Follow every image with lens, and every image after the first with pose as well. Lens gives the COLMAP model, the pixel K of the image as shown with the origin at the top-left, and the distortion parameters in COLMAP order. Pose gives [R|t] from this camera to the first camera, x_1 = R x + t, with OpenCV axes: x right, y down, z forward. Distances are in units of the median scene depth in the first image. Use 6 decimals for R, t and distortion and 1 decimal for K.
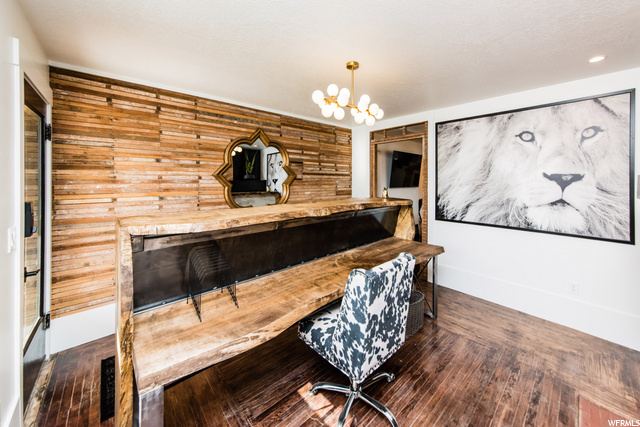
lens RADIAL K [[242.4, 0, 336.2], [0, 242.4, 181.9], [0, 0, 1]] dist [-0.000667, 0.000054]
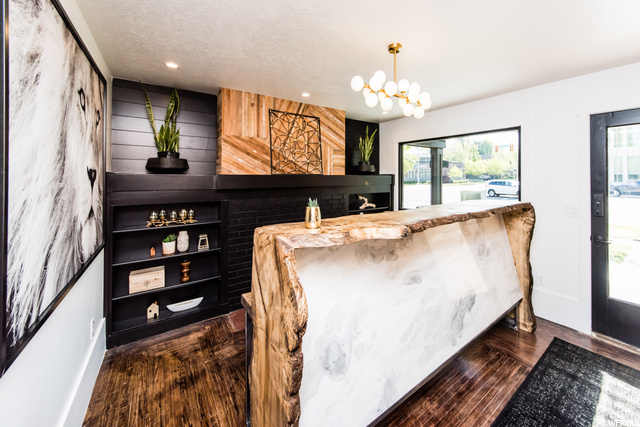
lens RADIAL K [[246.4, 0, 354.5], [0, 246.4, 171.7], [0, 0, 1]] dist [-0.000755, -0.000170]
pose [[-0.996298, -0.002946, 0.085917, 0.129396], [-0.003353, 0.999984, -0.004599, -0.025596], [-0.085902, -0.004870, -0.996292, 1.539154]]
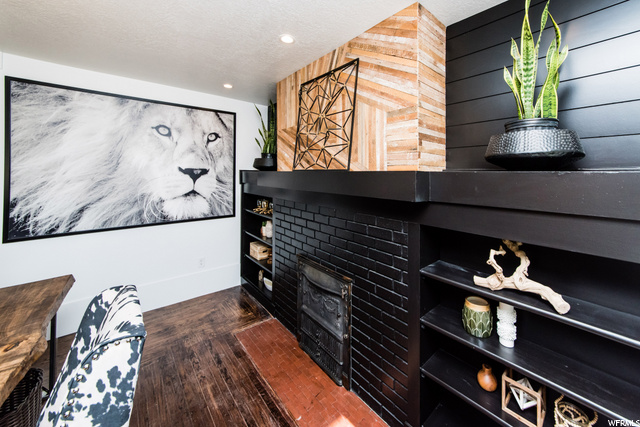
lens RADIAL K [[246.4, 0, 354.5], [0, 246.4, 171.7], [0, 0, 1]] dist [-0.000755, -0.000170]
pose [[-0.008932, 0.000345, 0.999960, -0.243634], [0.004845, 0.999988, -0.000302, -0.012265], [-0.999948, 0.004842, -0.008934, 0.219165]]
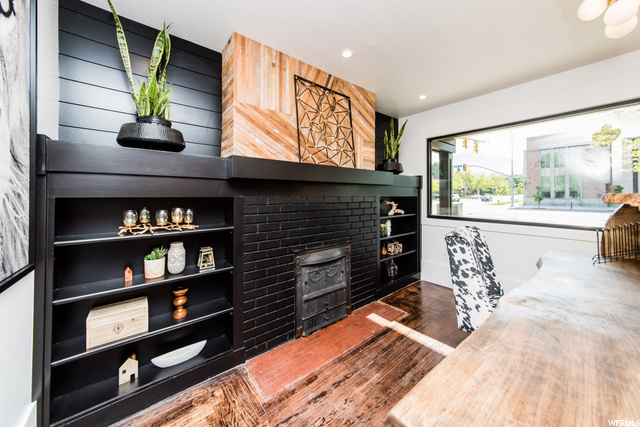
lens RADIAL K [[227.2, 0, 332.5], [0, 227.2, 190.3], [0, 0, 1]] dist [0.000265, 0.000159]
pose [[-0.999240, -0.003920, 0.038775, 0.475567], [-0.004024, 0.999989, -0.002590, 0.076571], [-0.038764, -0.002744, -0.999245, 1.184676]]
